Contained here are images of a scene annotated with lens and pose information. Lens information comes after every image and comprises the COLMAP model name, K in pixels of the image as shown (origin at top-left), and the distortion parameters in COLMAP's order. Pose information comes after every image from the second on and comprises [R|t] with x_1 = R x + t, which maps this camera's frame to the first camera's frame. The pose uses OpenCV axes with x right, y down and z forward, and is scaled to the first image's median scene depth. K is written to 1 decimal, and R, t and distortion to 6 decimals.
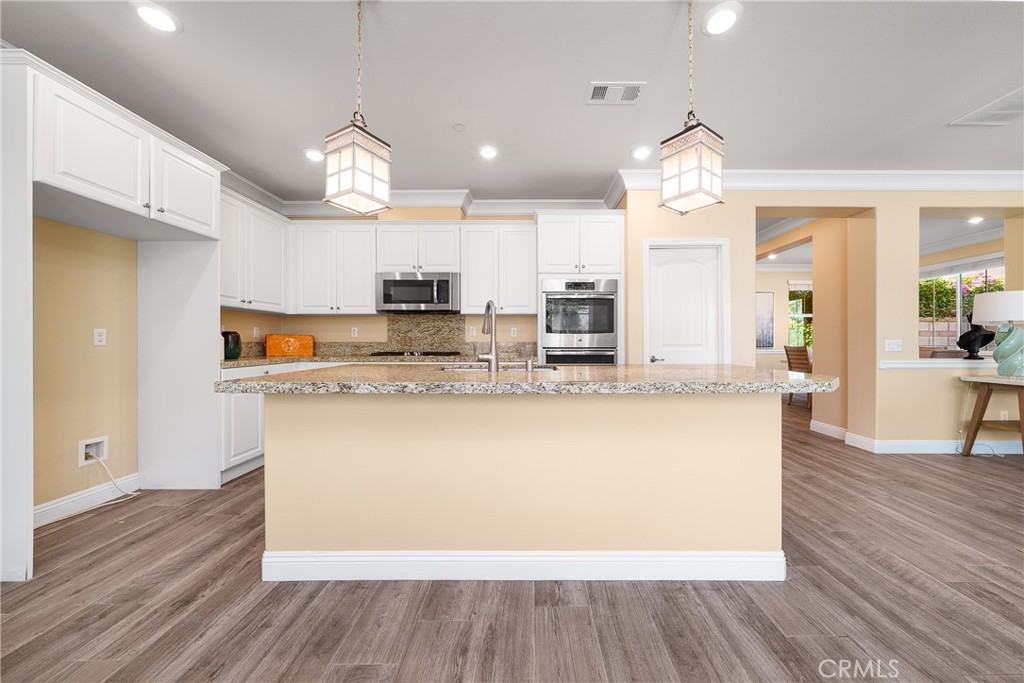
lens RADIAL K [[352.5, 0, 518.8], [0, 352.5, 339.7], [0, 0, 1]] dist [-0.003211, -0.000105]
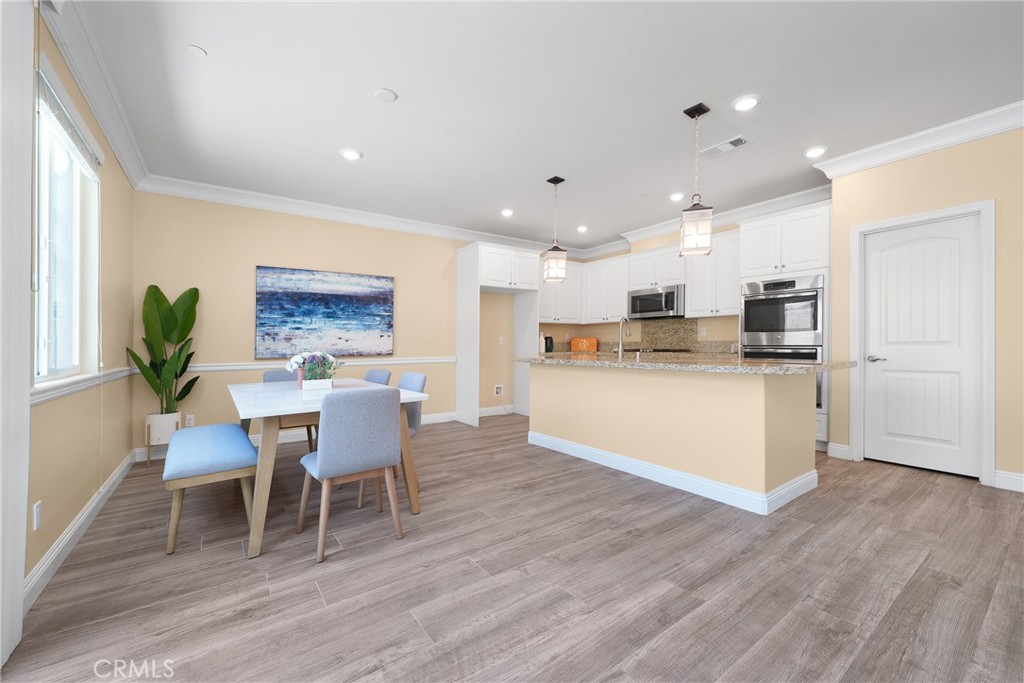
lens RADIAL K [[401.4, 0, 512.9], [0, 401.4, 282.9], [0, 0, 1]] dist [-0.000218, -0.000078]
pose [[0.588451, -0.125506, -0.798733, 0.731687], [0.014448, 0.989353, -0.144814, -0.000082], [0.808404, 0.073676, 0.583999, -0.365483]]
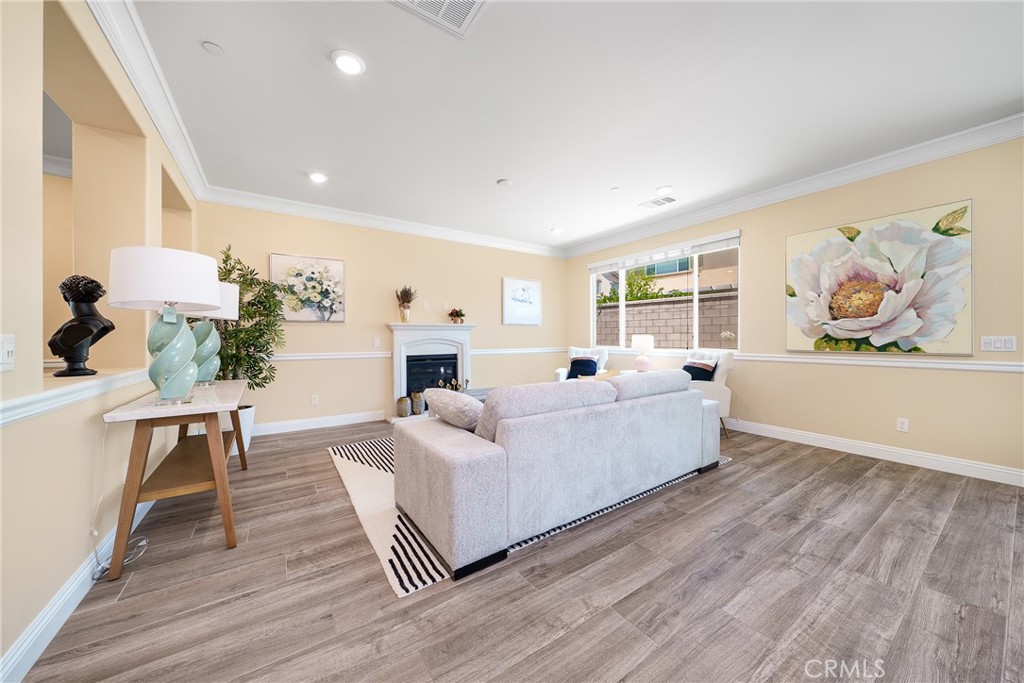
lens RADIAL K [[352.5, 0, 518.8], [0, 352.5, 339.7], [0, 0, 1]] dist [-0.003211, -0.000105]
pose [[-0.577704, -0.001826, 0.816244, 0.558177], [-0.003057, 0.999995, 0.000073, 0.003805], [-0.816241, -0.002453, -0.577707, 0.808216]]
